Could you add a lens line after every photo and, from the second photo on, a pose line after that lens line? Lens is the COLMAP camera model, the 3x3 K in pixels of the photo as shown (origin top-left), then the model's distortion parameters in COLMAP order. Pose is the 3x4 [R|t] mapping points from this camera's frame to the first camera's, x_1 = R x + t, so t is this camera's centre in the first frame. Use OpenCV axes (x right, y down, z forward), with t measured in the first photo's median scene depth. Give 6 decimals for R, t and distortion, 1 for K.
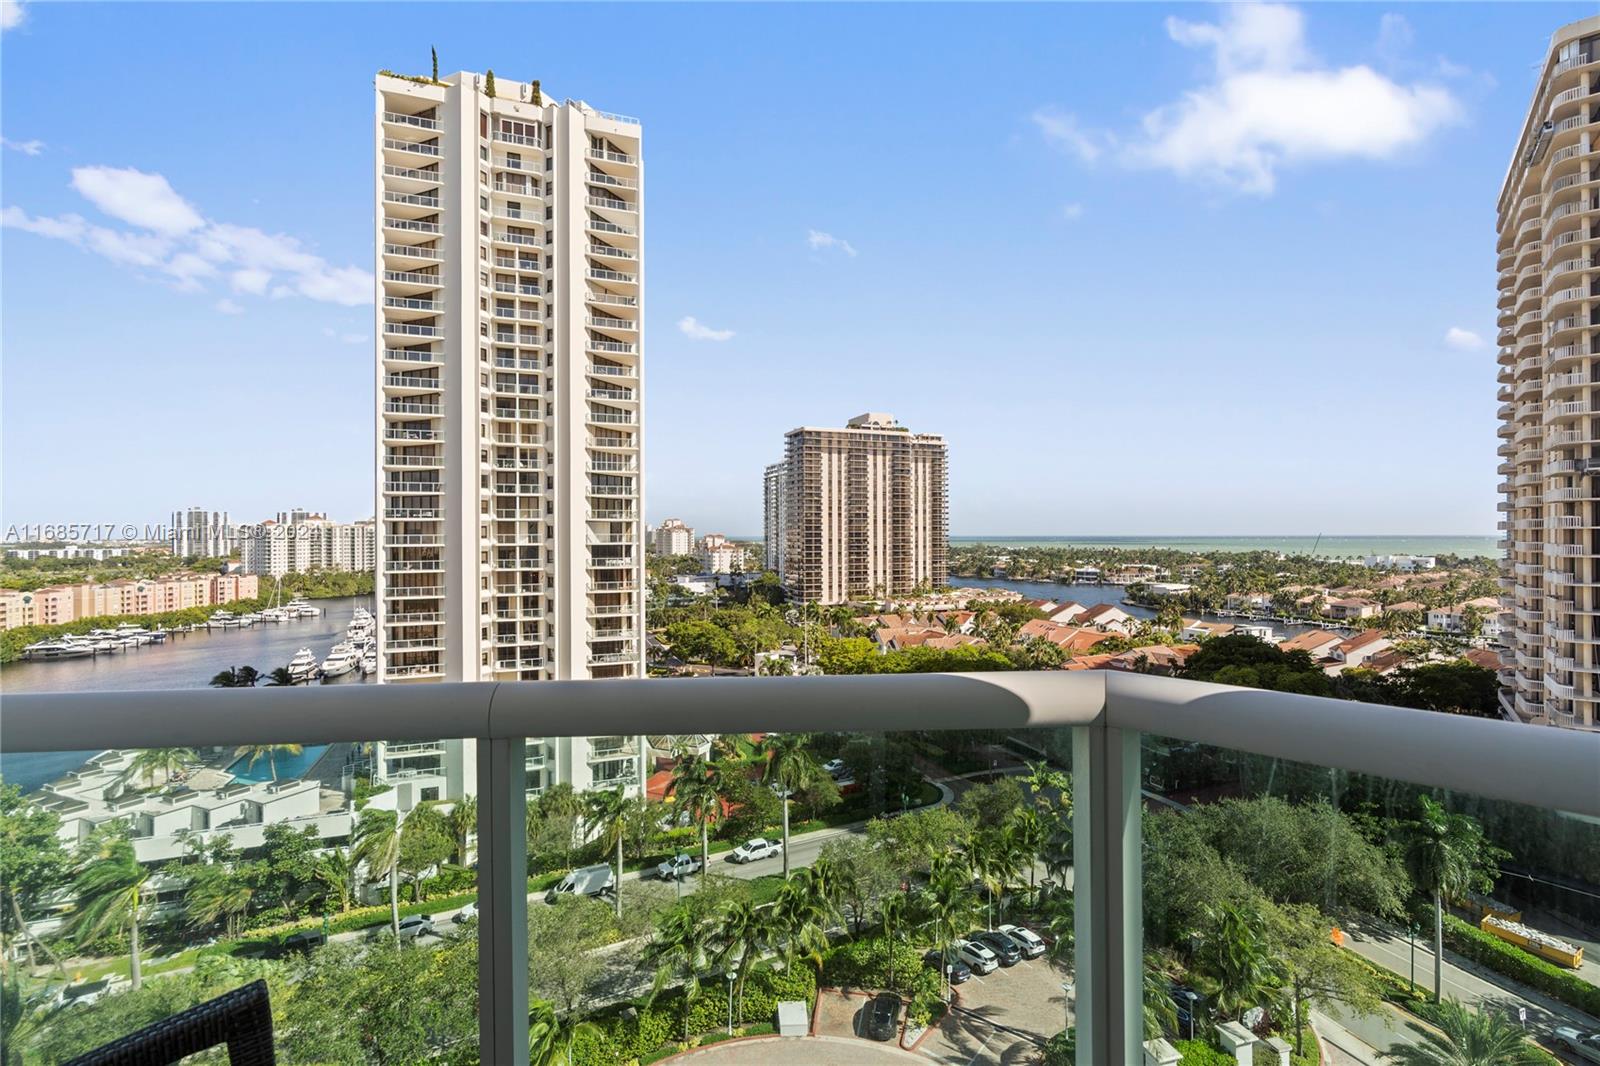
lens RADIAL K [[726.8, 0, 813.5], [0, 726.8, 531.0], [0, 0, 1]] dist [-0.010342, 0.005003]
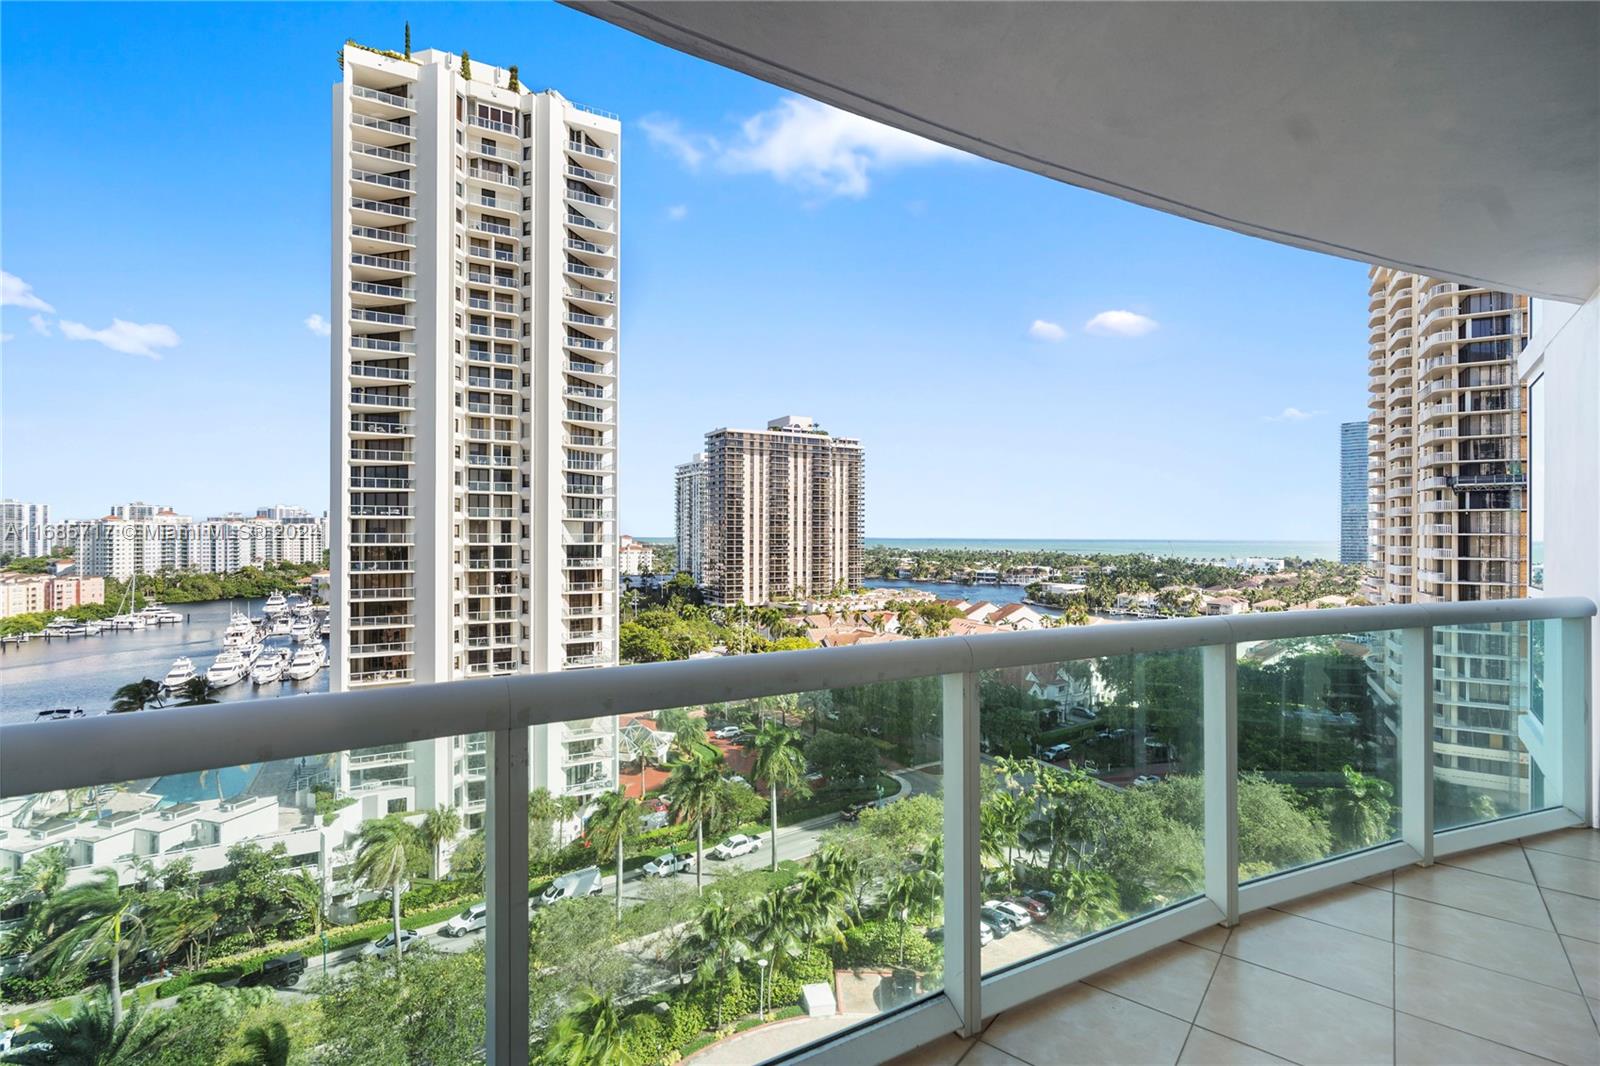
lens RADIAL K [[726.8, 0, 812.7], [0, 726.8, 533.4], [0, 0, 1]] dist [-0.010342, 0.005003]
pose [[0.989619, 0.007098, 0.143542, -0.116301], [-0.007311, 0.999973, 0.000956, 0.000281], [-0.143532, -0.001995, 0.989644, -0.018455]]
